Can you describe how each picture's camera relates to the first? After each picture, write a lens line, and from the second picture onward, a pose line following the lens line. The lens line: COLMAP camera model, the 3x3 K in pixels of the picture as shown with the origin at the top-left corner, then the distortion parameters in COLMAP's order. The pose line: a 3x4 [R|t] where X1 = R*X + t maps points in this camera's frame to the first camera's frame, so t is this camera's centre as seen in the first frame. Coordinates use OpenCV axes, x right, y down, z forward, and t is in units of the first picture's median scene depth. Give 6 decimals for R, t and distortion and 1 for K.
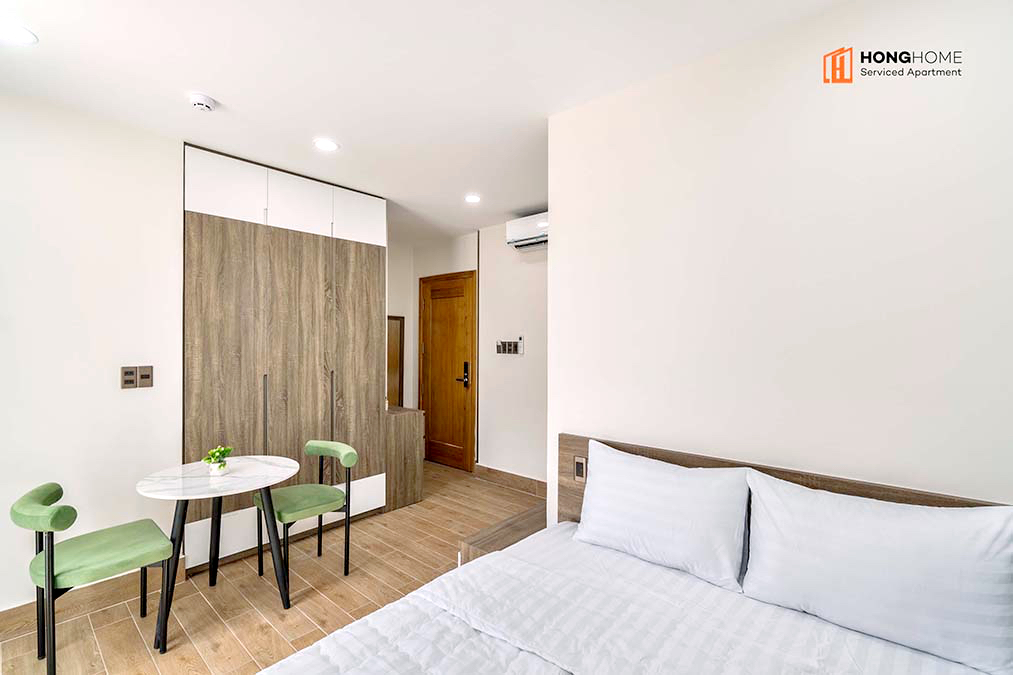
lens RADIAL K [[444.4, 0, 504.6], [0, 444.4, 342.2], [0, 0, 1]] dist [-0.002845, -0.001245]
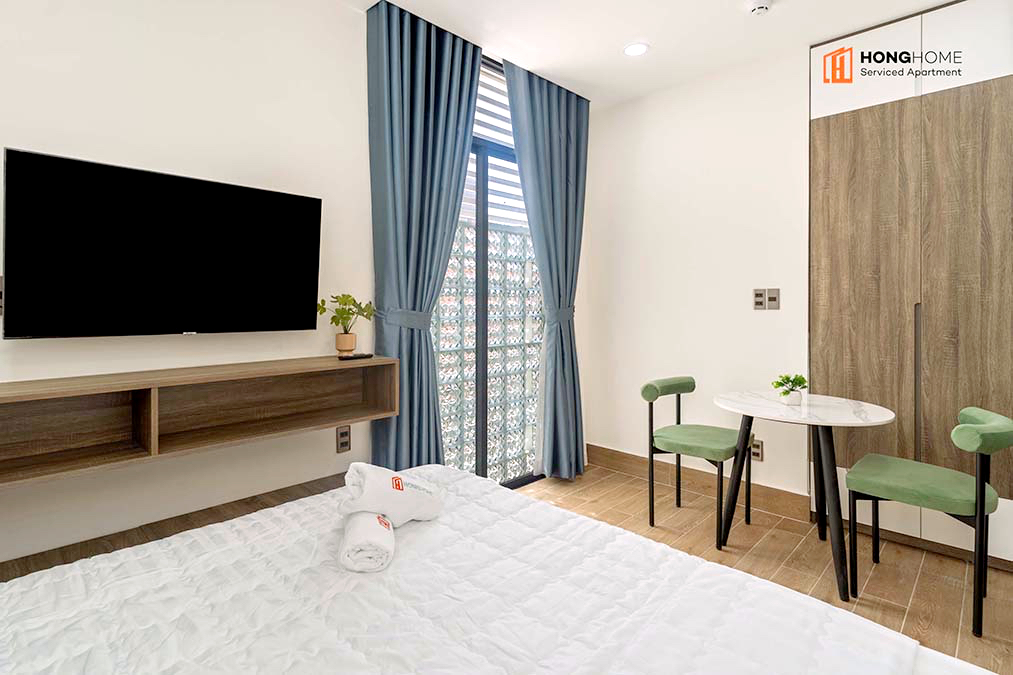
lens RADIAL K [[510.6, 0, 497.7], [0, 510.6, 308.6], [0, 0, 1]] dist [0.001805, 0.001451]
pose [[-0.056928, 0.003575, -0.998372, 0.348890], [-0.005488, 0.999977, 0.003894, 0.086152], [0.998363, 0.005701, -0.056907, 0.381944]]
